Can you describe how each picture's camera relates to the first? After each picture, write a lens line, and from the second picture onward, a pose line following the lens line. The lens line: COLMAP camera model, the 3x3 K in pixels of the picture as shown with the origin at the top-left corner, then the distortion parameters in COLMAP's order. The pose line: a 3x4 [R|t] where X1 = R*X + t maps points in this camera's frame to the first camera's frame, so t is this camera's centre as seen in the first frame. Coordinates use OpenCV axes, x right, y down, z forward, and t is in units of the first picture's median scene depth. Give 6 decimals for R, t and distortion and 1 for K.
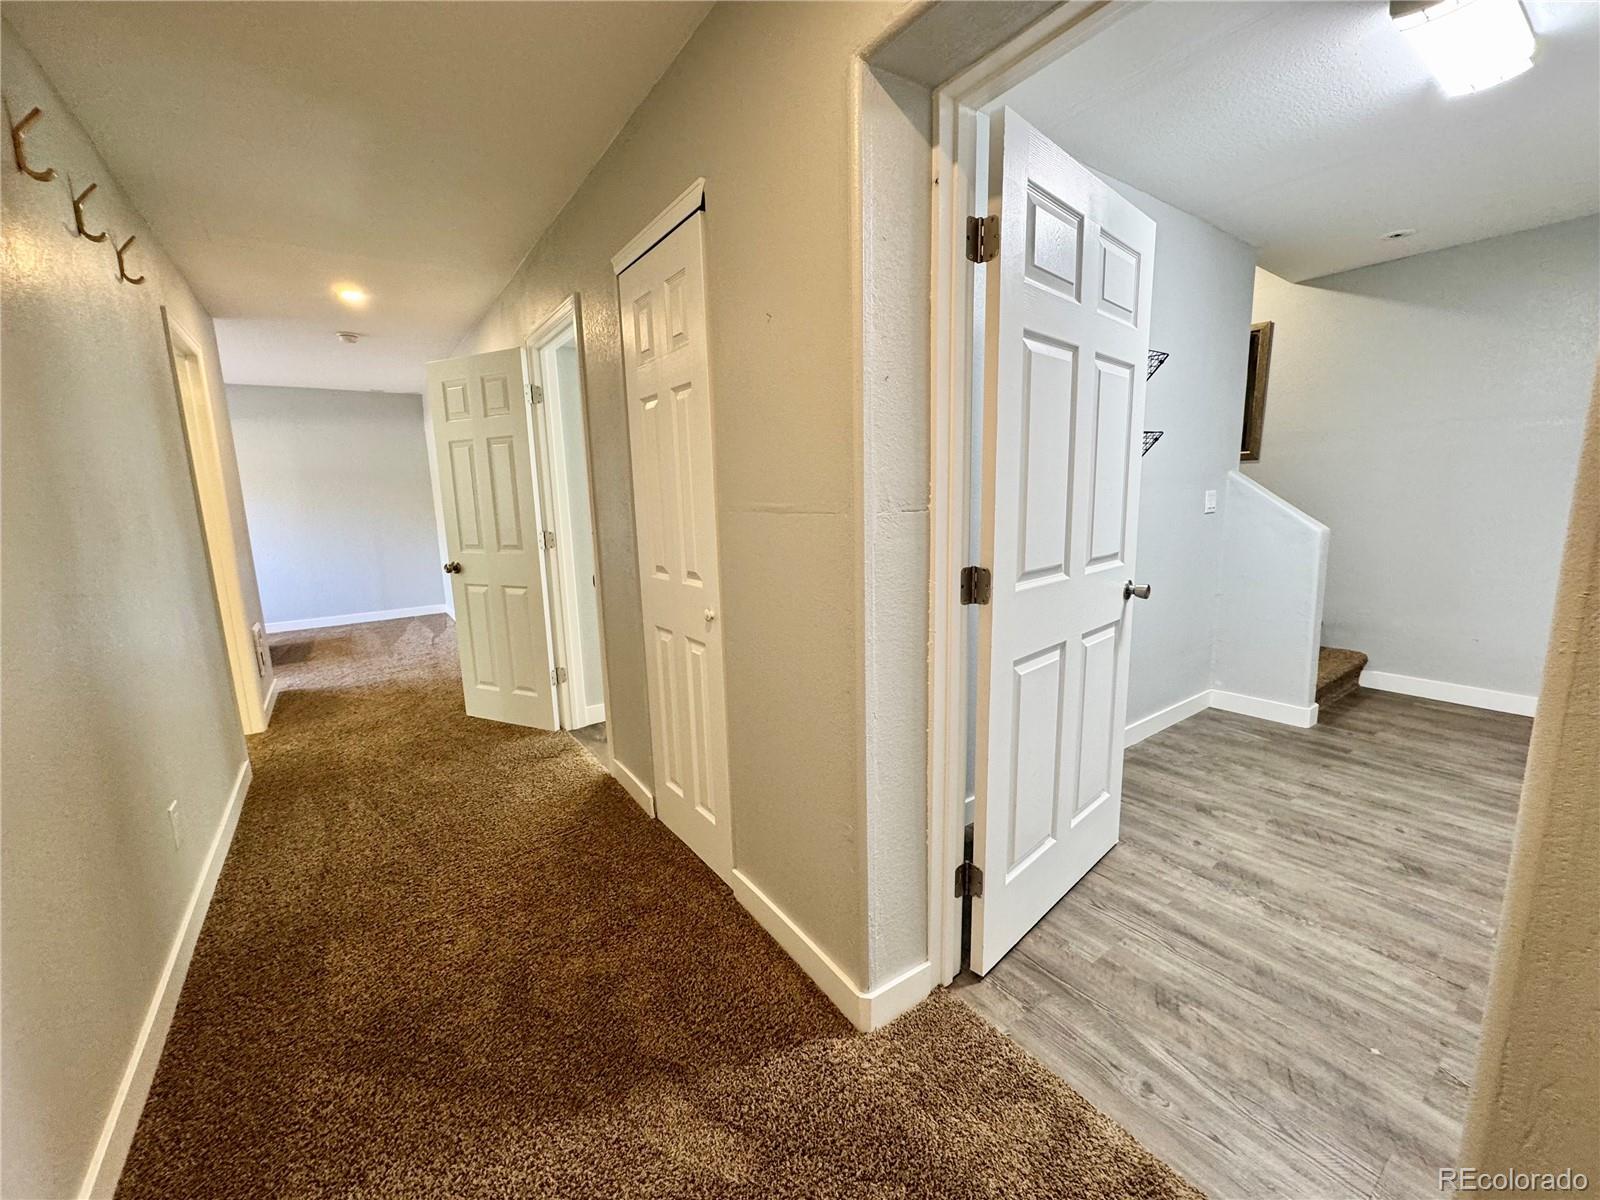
lens RADIAL K [[634.4, 0, 800.3], [0, 634.4, 598.9], [0, 0, 1]] dist [-0.003777, 0.000764]
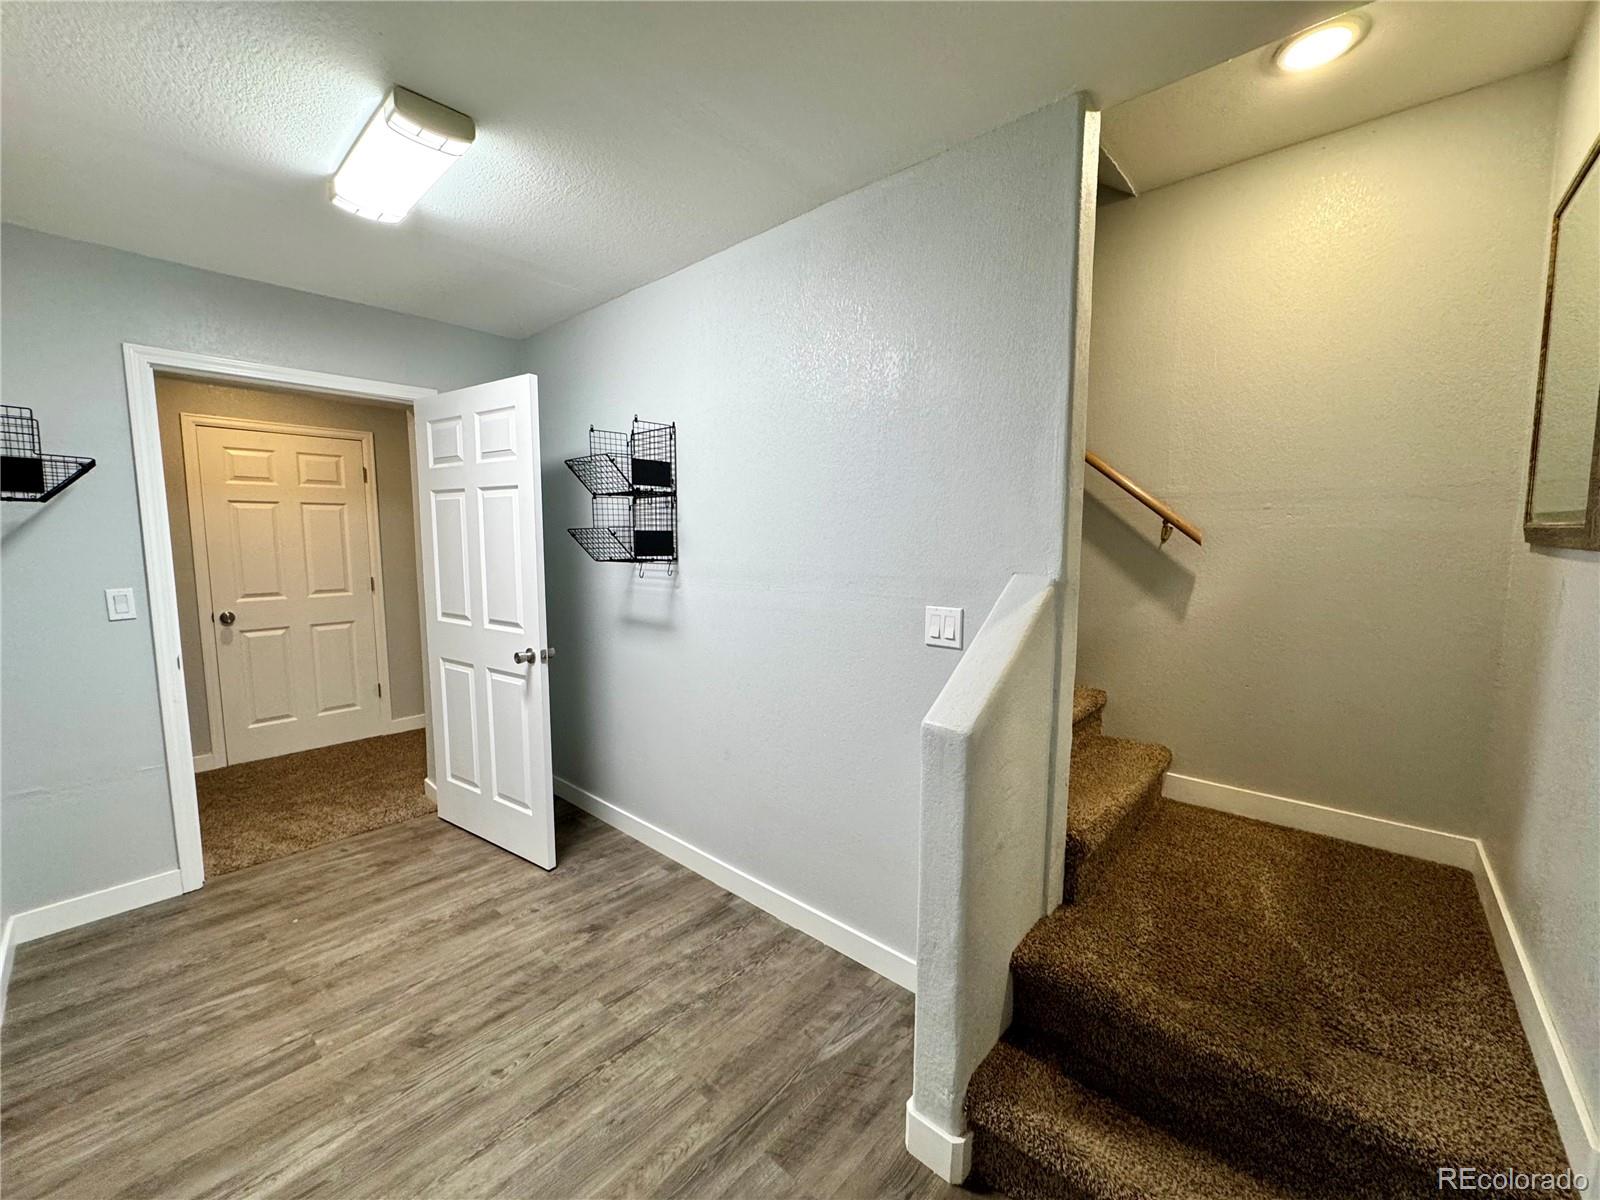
lens RADIAL K [[634.4, 0, 798.2], [0, 634.4, 598.1], [0, 0, 1]] dist [-0.003777, 0.000764]
pose [[0.219361, 0.128634, -0.967127, 1.508667], [-0.168432, 0.981380, 0.092327, -0.271607], [0.960995, 0.142642, 0.236942, 0.982388]]
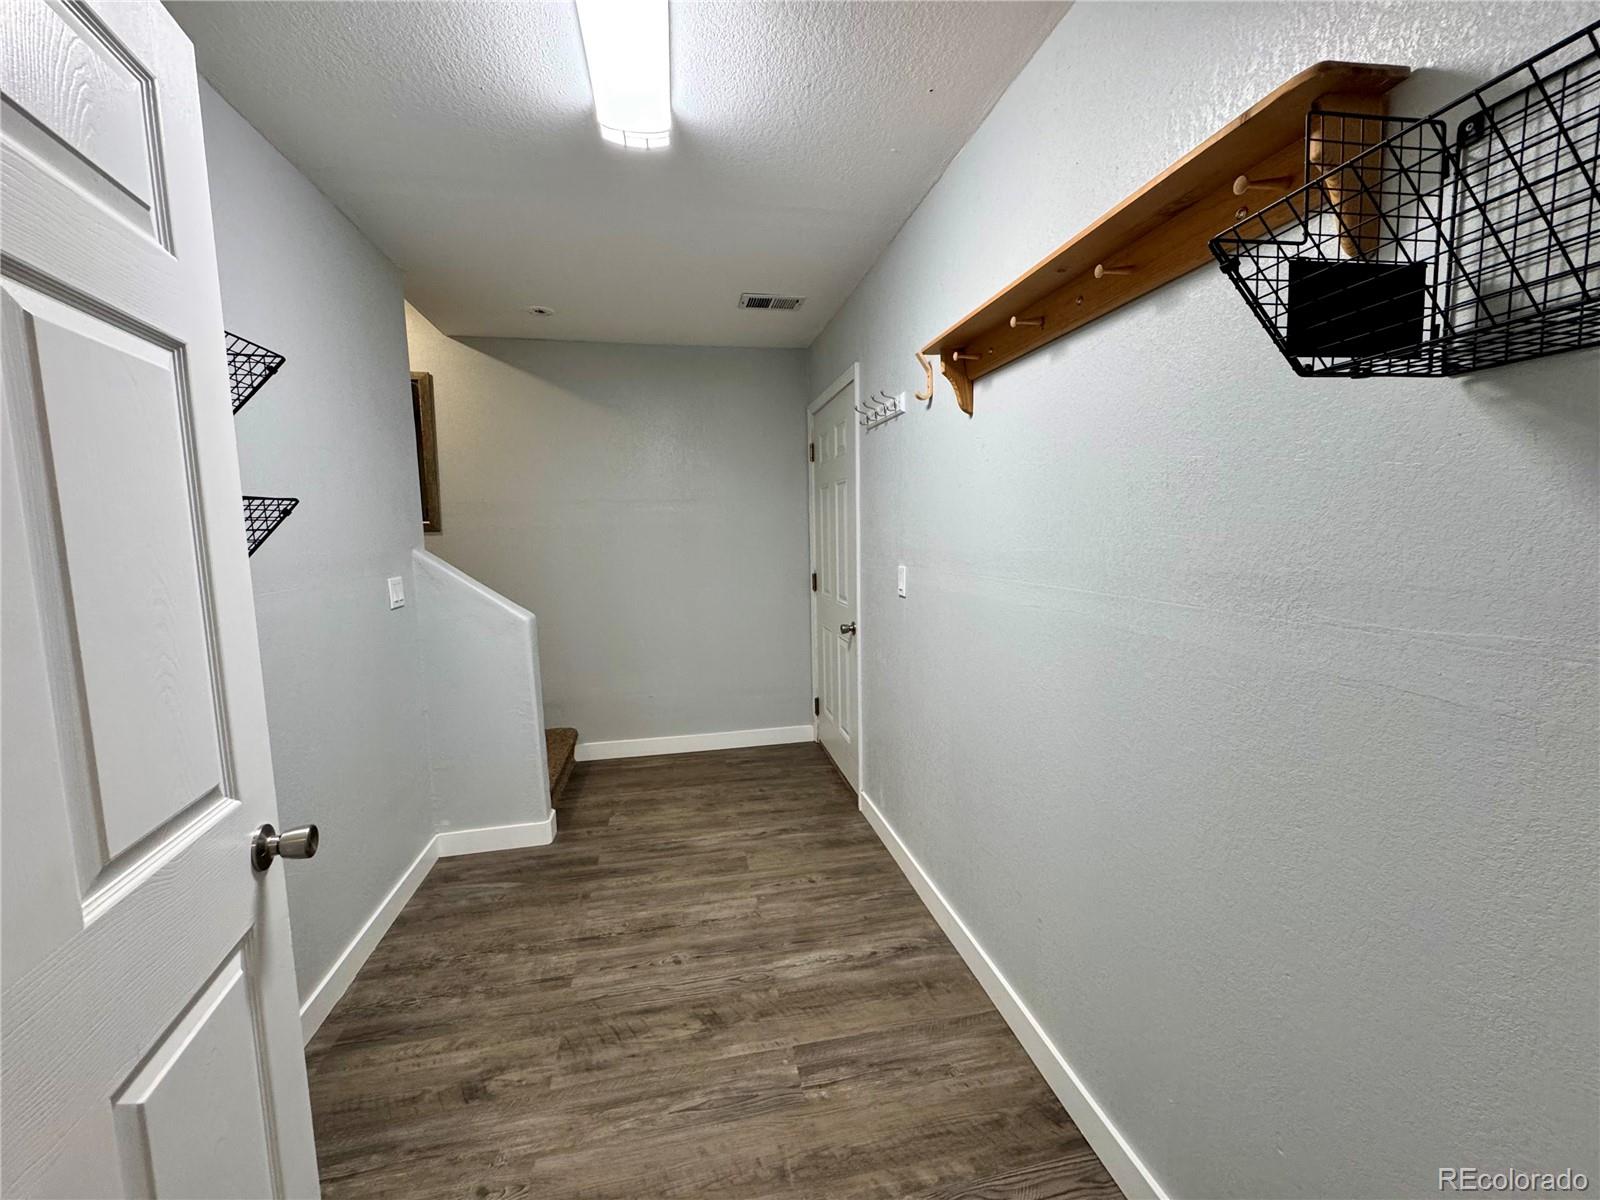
lens RADIAL K [[634.4, 0, 801.8], [0, 634.4, 597.2], [0, 0, 1]] dist [-0.003777, 0.000764]
pose [[0.406225, -0.077456, 0.910485, 0.228182], [0.158587, 0.987256, 0.013231, -0.110292], [-0.899906, 0.139016, 0.413331, 0.368119]]
